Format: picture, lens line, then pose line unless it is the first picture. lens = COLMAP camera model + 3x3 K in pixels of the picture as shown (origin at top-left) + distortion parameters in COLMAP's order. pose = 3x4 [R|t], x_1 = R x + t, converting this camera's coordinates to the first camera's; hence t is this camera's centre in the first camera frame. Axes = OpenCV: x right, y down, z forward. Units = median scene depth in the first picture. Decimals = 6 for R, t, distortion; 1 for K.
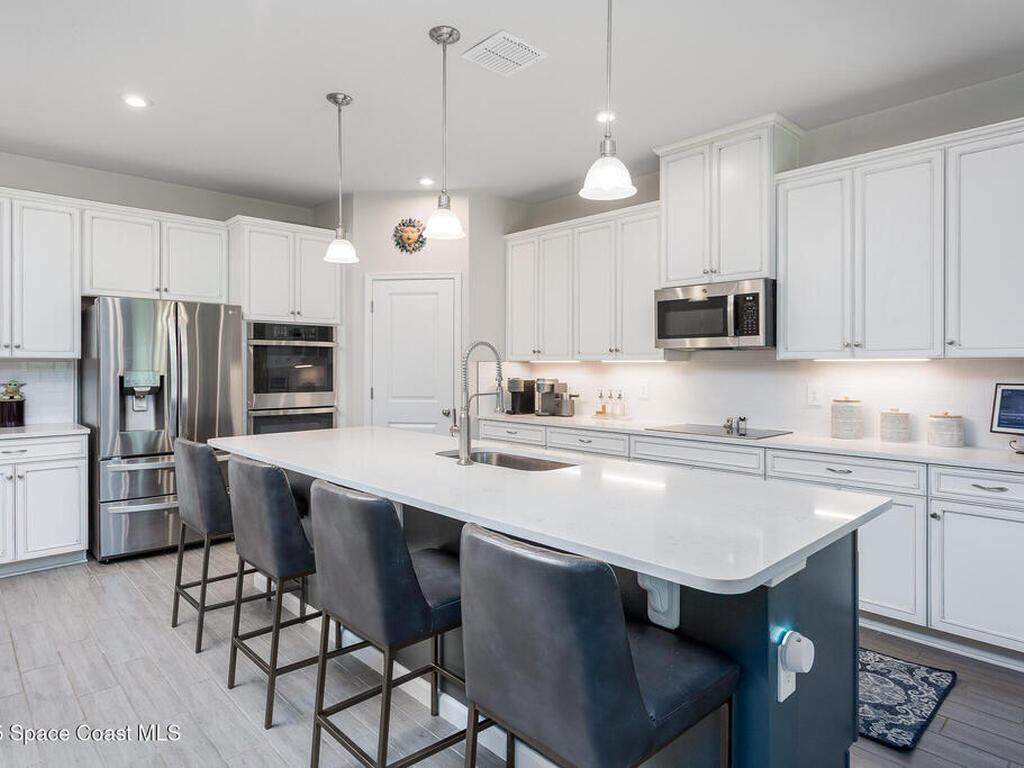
lens RADIAL K [[617.0, 0, 508.5], [0, 617.0, 371.0], [0, 0, 1]] dist [0.019500, 0.004309]
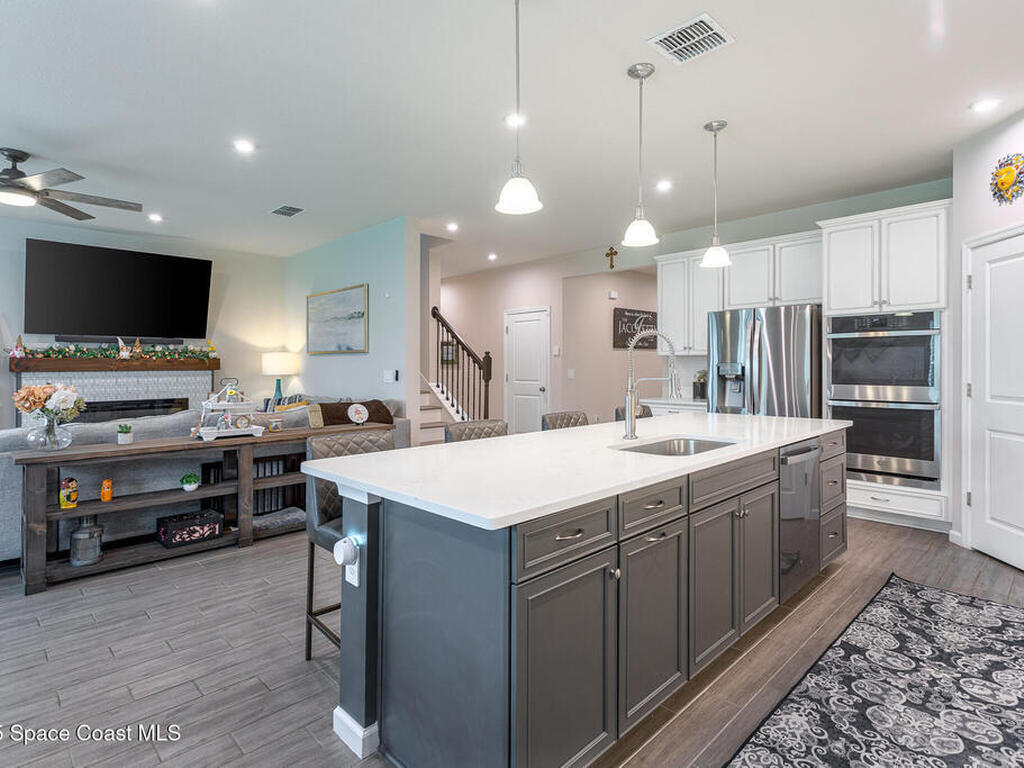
lens RADIAL K [[547.1, 0, 507.6], [0, 547.1, 363.1], [0, 0, 1]] dist [0.004982, -0.000907]
pose [[0.013788, -0.006386, -0.999885, 0.520215], [-0.005550, 0.999964, -0.006463, 0.009628], [0.999890, 0.005639, 0.013752, 0.423756]]
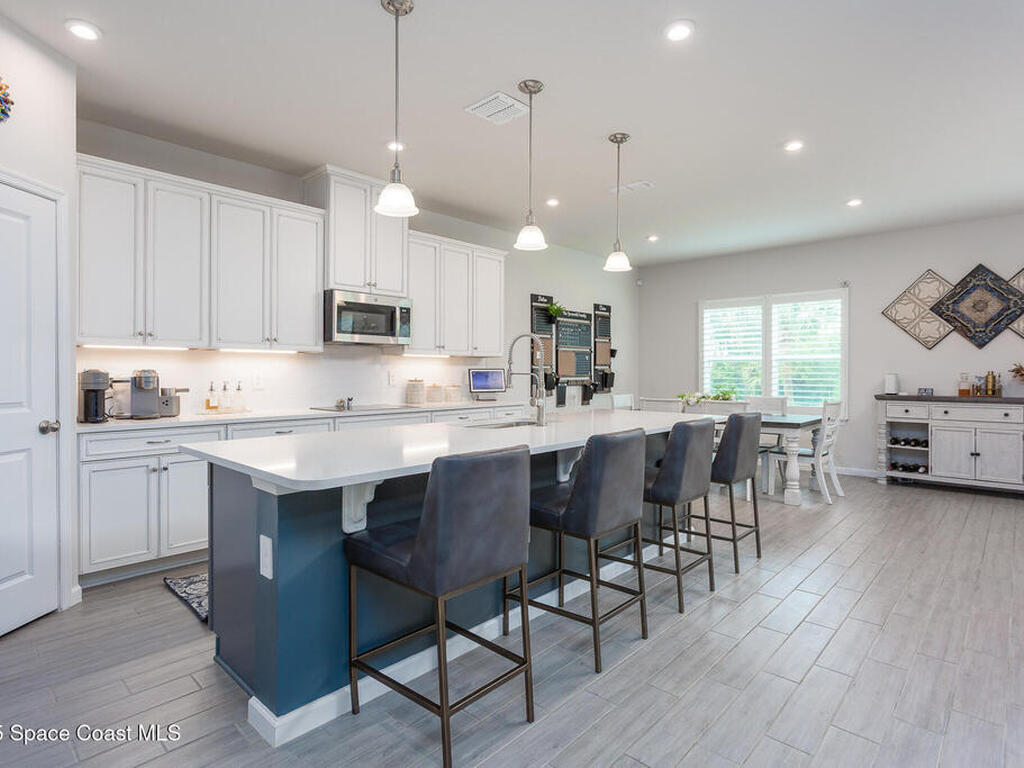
lens RADIAL K [[552.5, 0, 513.9], [0, 552.5, 382.1], [0, 0, 1]] dist [-0.022221, 0.011323]
pose [[-0.073160, -0.023939, 0.997033, -0.689193], [0.001746, 0.999707, 0.024131, 0.013118], [-0.997319, 0.003506, -0.073097, 0.638472]]
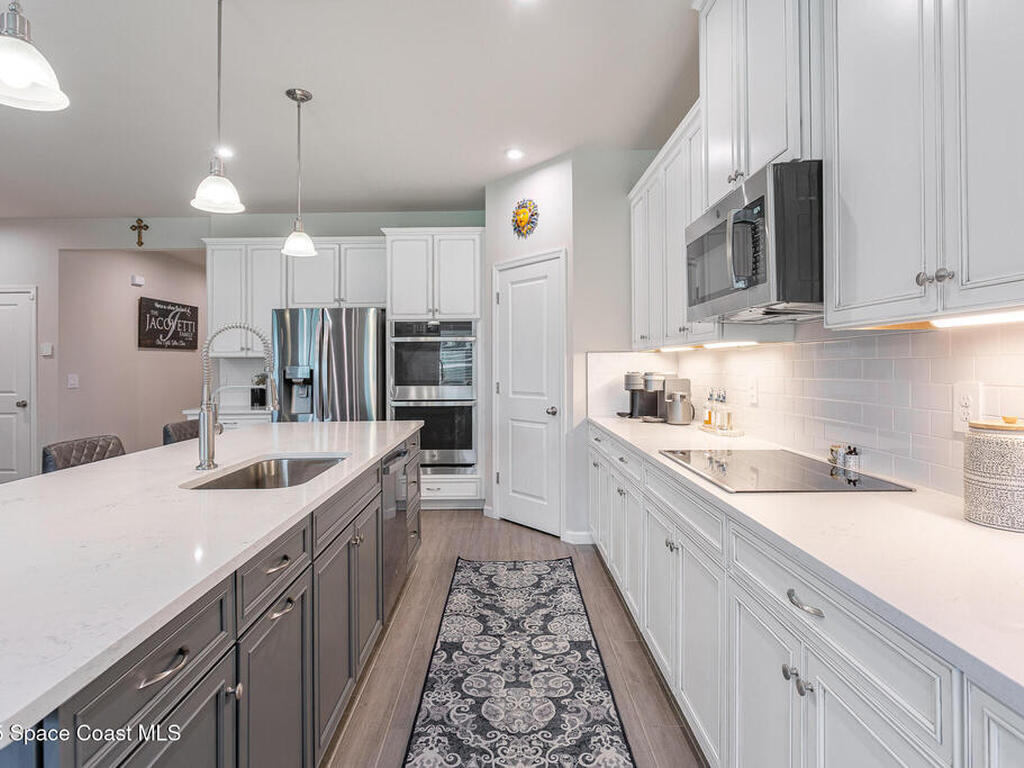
lens RADIAL K [[552.5, 0, 509.3], [0, 552.5, 365.1], [0, 0, 1]] dist [-0.022221, 0.011323]
pose [[0.731500, -0.009125, -0.681780, 0.412139], [0.004078, 0.999951, -0.009008, 0.009028], [0.681829, 0.003809, 0.731502, 0.410222]]
